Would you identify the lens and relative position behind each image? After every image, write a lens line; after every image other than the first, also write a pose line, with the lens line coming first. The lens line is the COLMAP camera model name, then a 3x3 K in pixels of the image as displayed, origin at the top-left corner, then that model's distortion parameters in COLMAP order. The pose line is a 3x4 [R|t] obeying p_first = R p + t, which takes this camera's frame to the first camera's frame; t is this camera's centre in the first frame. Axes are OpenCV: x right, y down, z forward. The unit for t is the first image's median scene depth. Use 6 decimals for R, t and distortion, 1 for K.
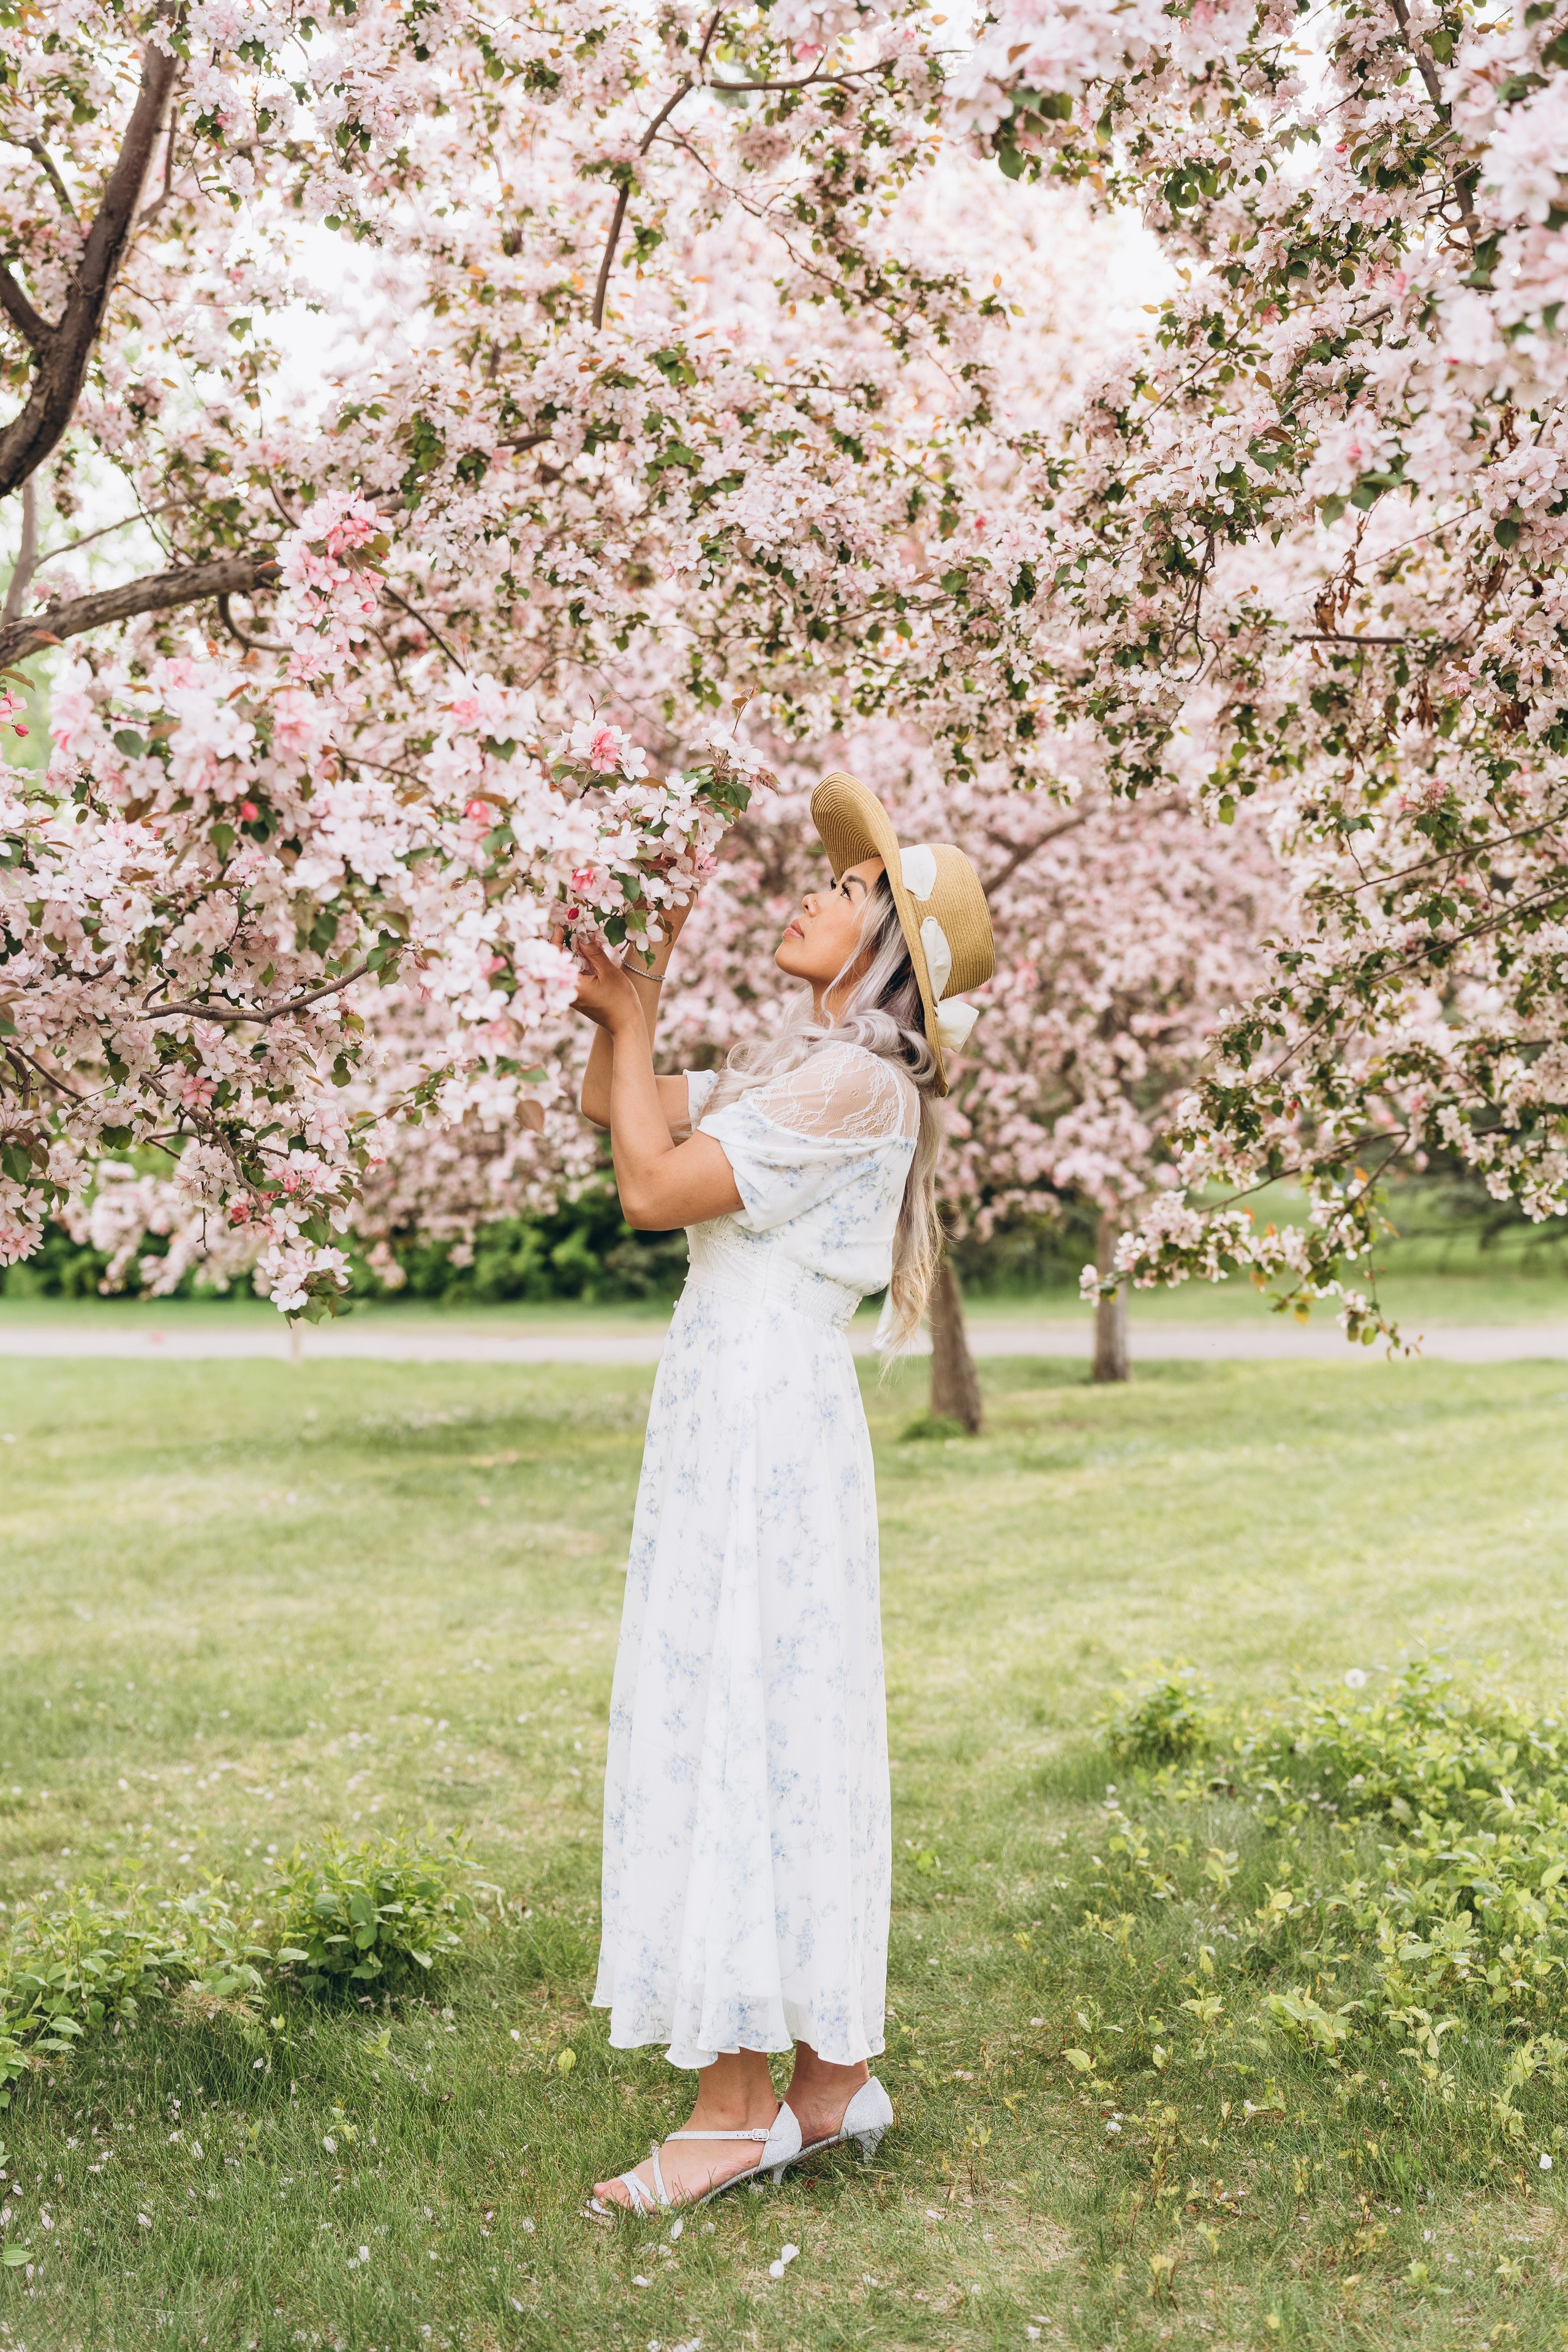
lens RADIAL K [[2987.5, 0, 784.0], [0, 2987.5, 1176.0], [0, 0, 1]] dist [0.011995, -0.035313]
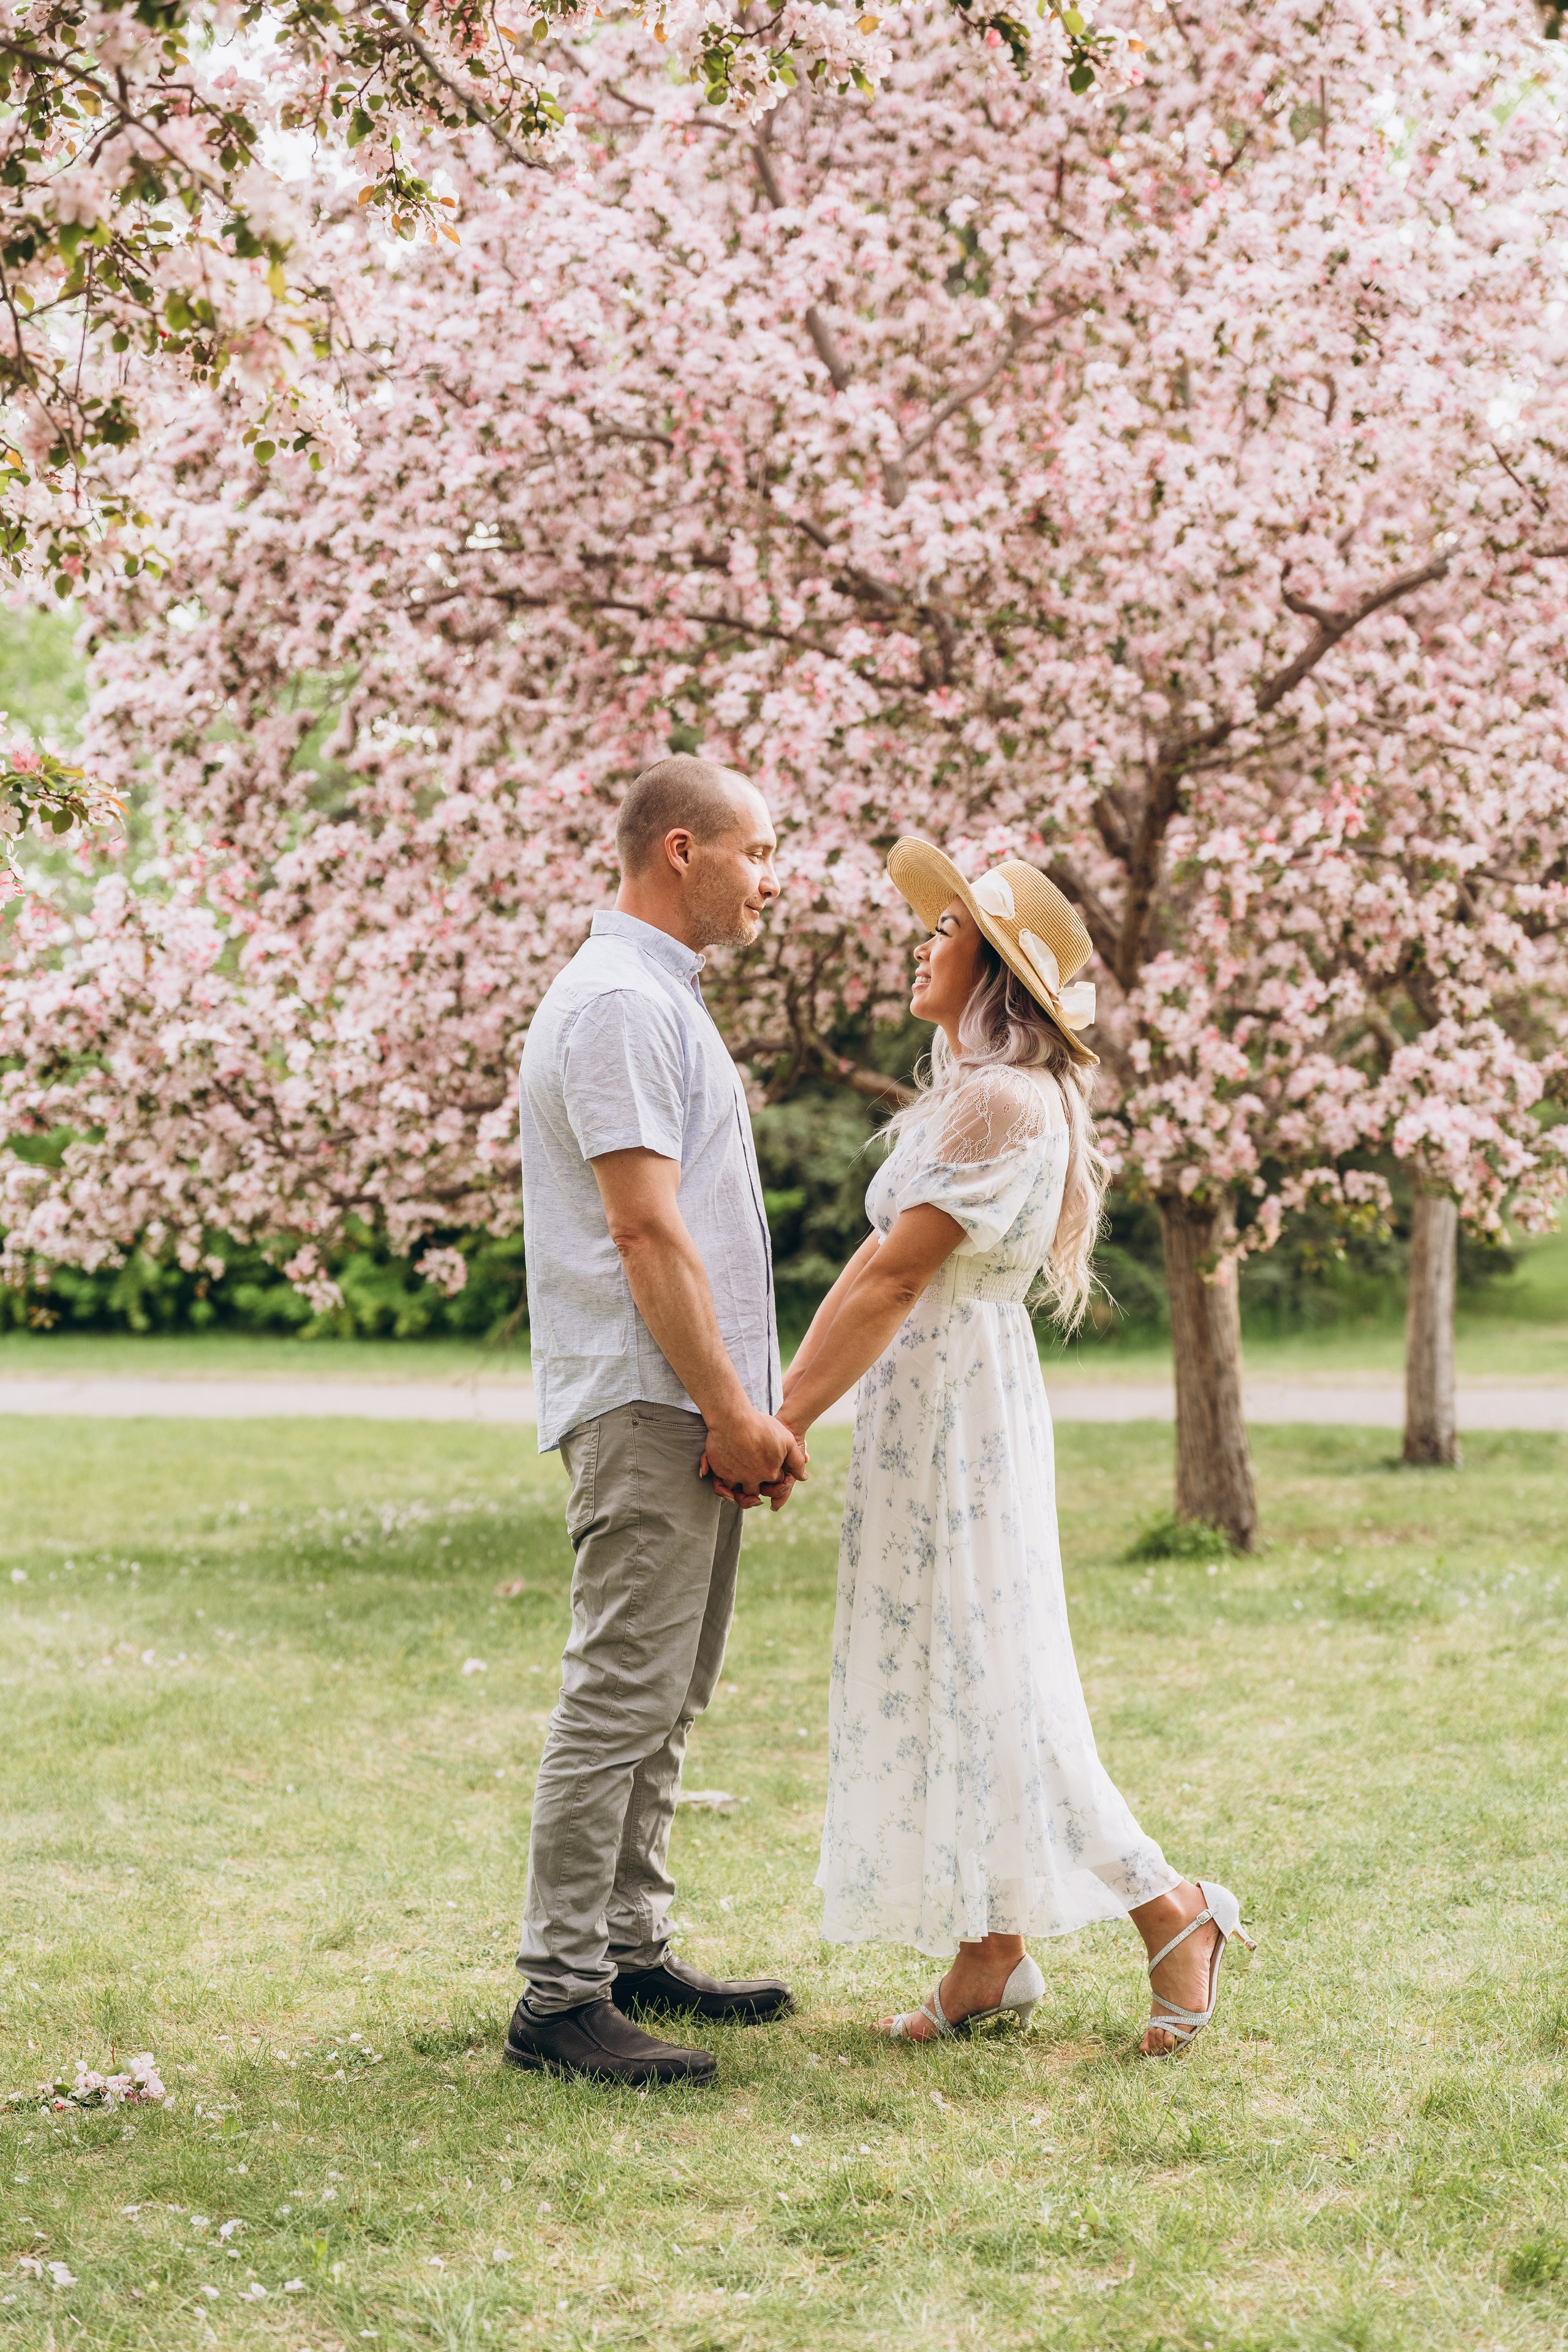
lens RADIAL K [[3655.1, 0, 804.3], [0, 3655.1, 1179.6], [0, 0, 1]] dist [0.017645, -0.021381]
pose [[0.999243, 0.004863, -0.038596, -0.002608], [-0.004972, 0.999984, -0.002722, 0.023620], [0.038582, 0.002912, 0.999251, 0.535335]]
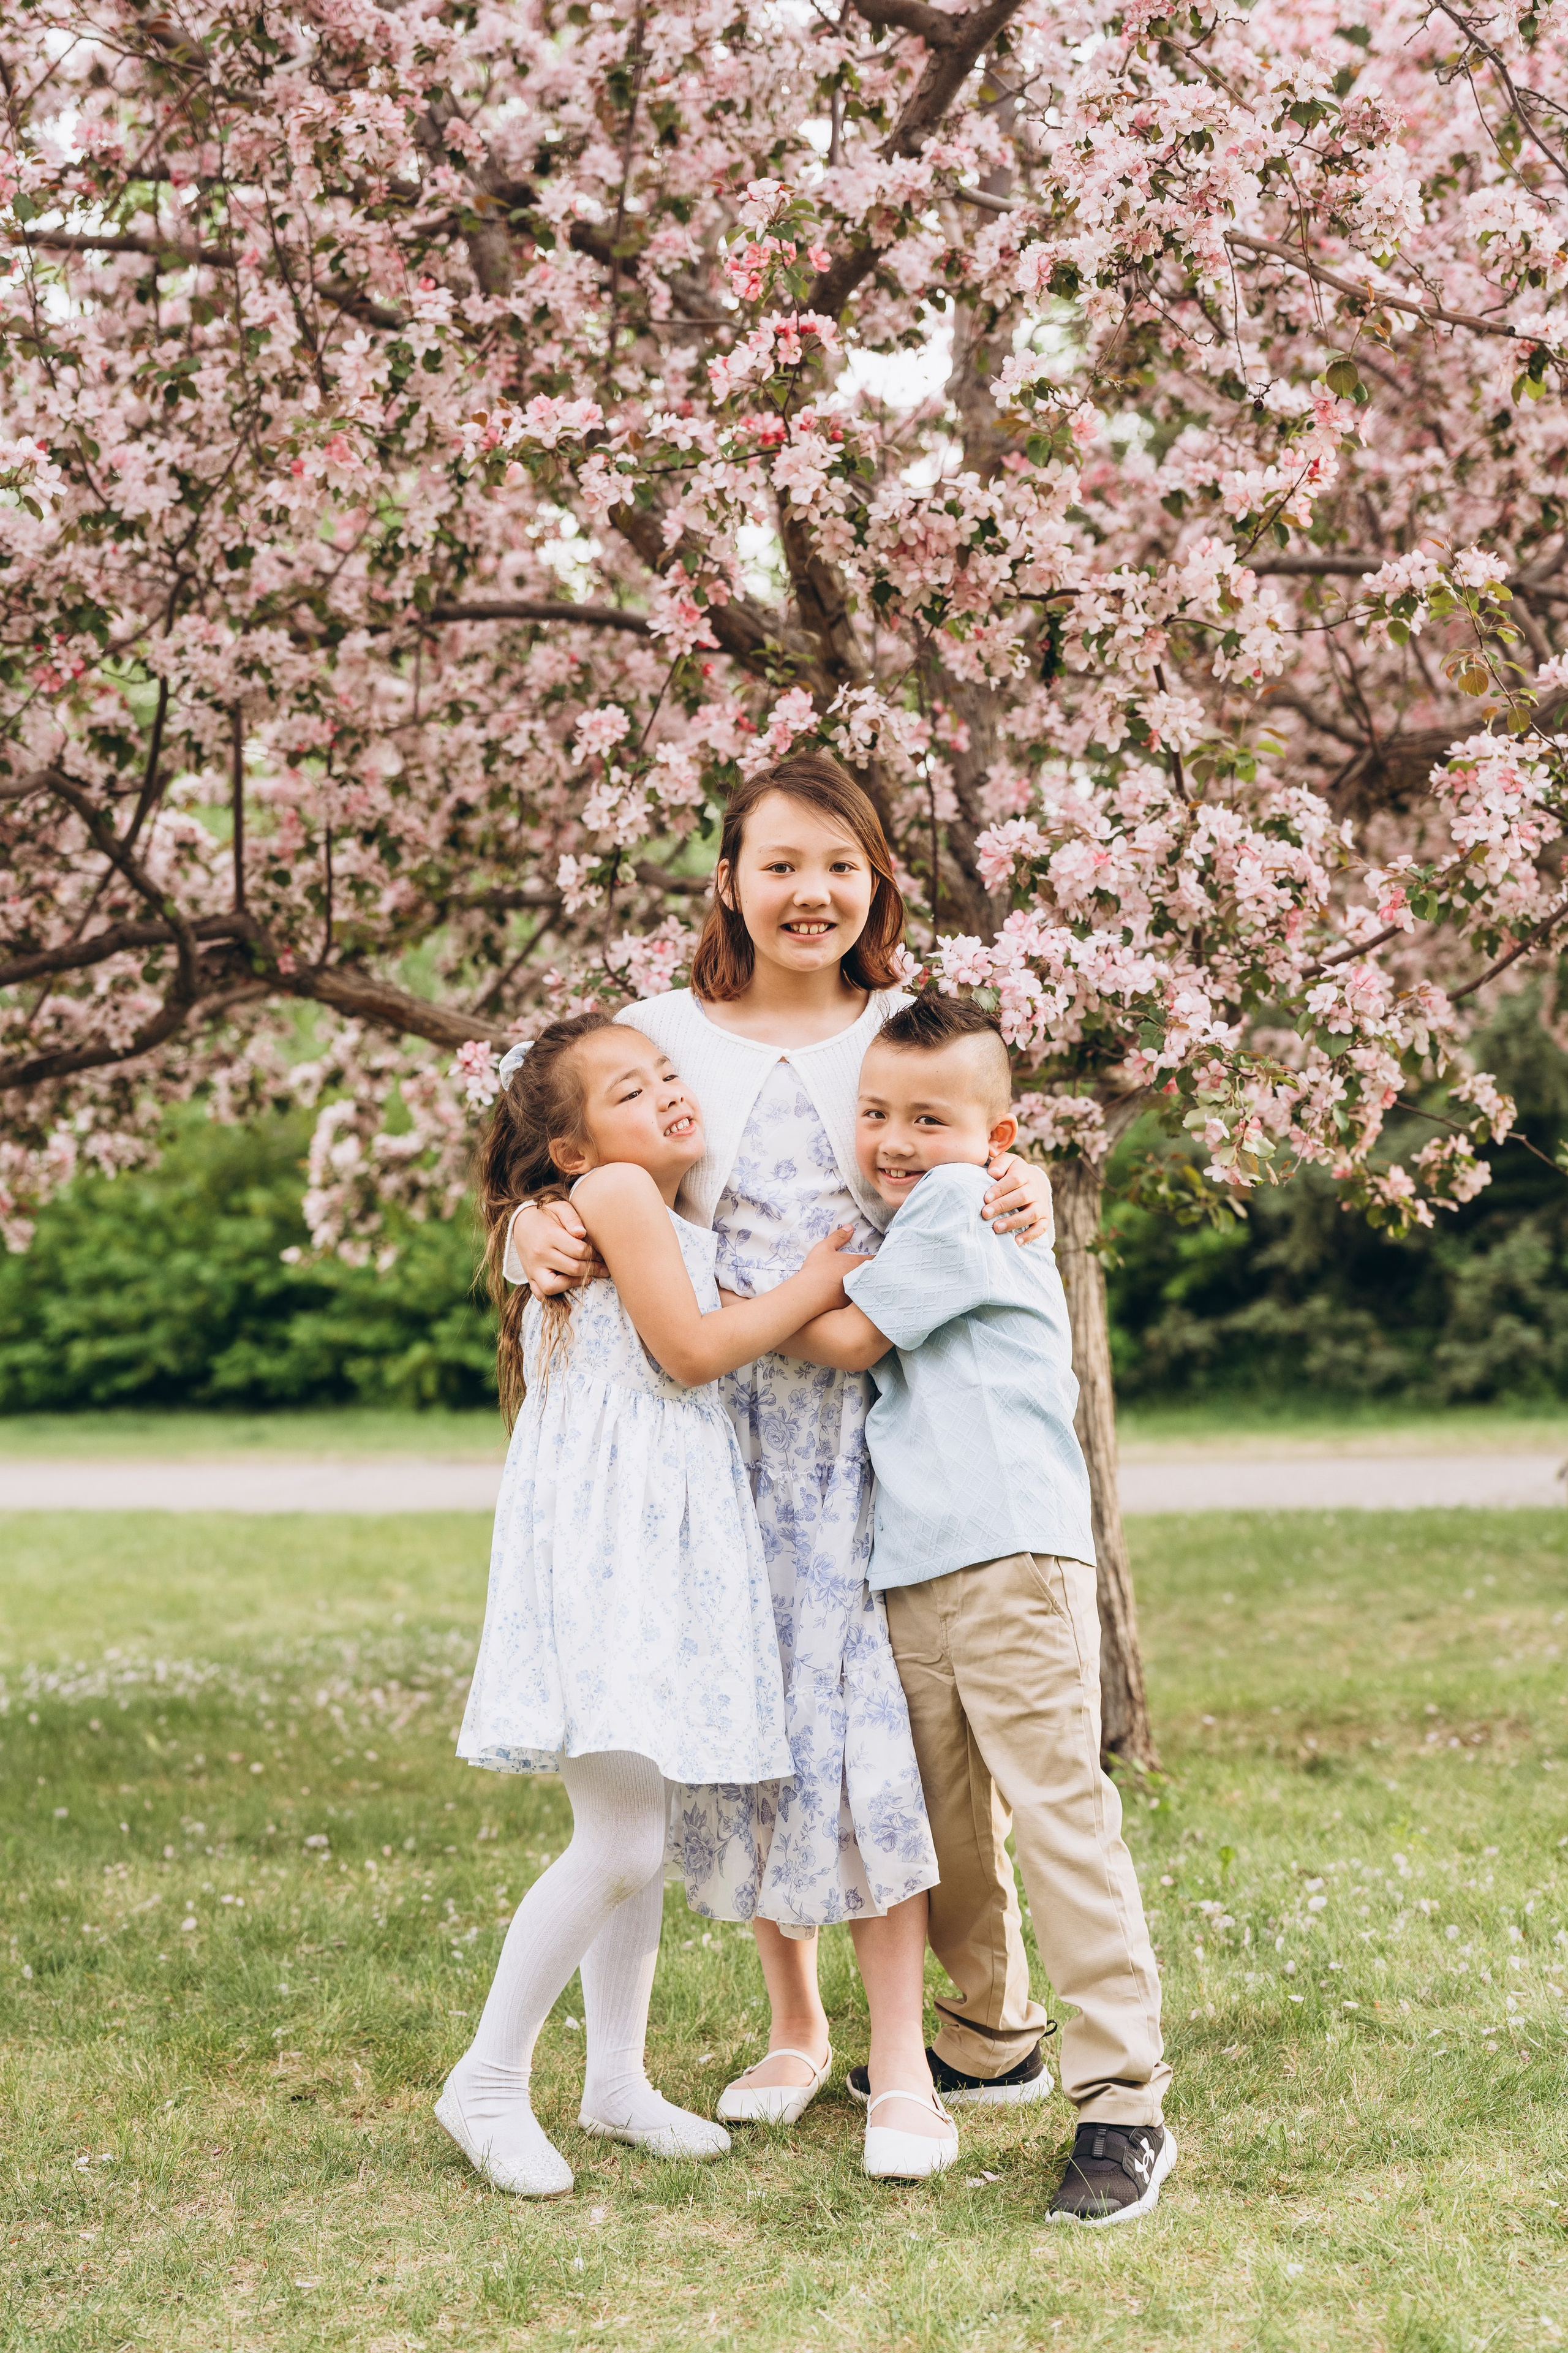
lens RADIAL K [[3388.8, 0, 778.1], [0, 3388.8, 1218.1], [0, 0, 1]] dist [0.000422, -0.014312]
pose [[0.958858, -0.029752, -0.282323, 0.377131], [0.026973, 0.999542, -0.013723, 0.055335], [0.282602, 0.005544, 0.959221, 1.502704]]
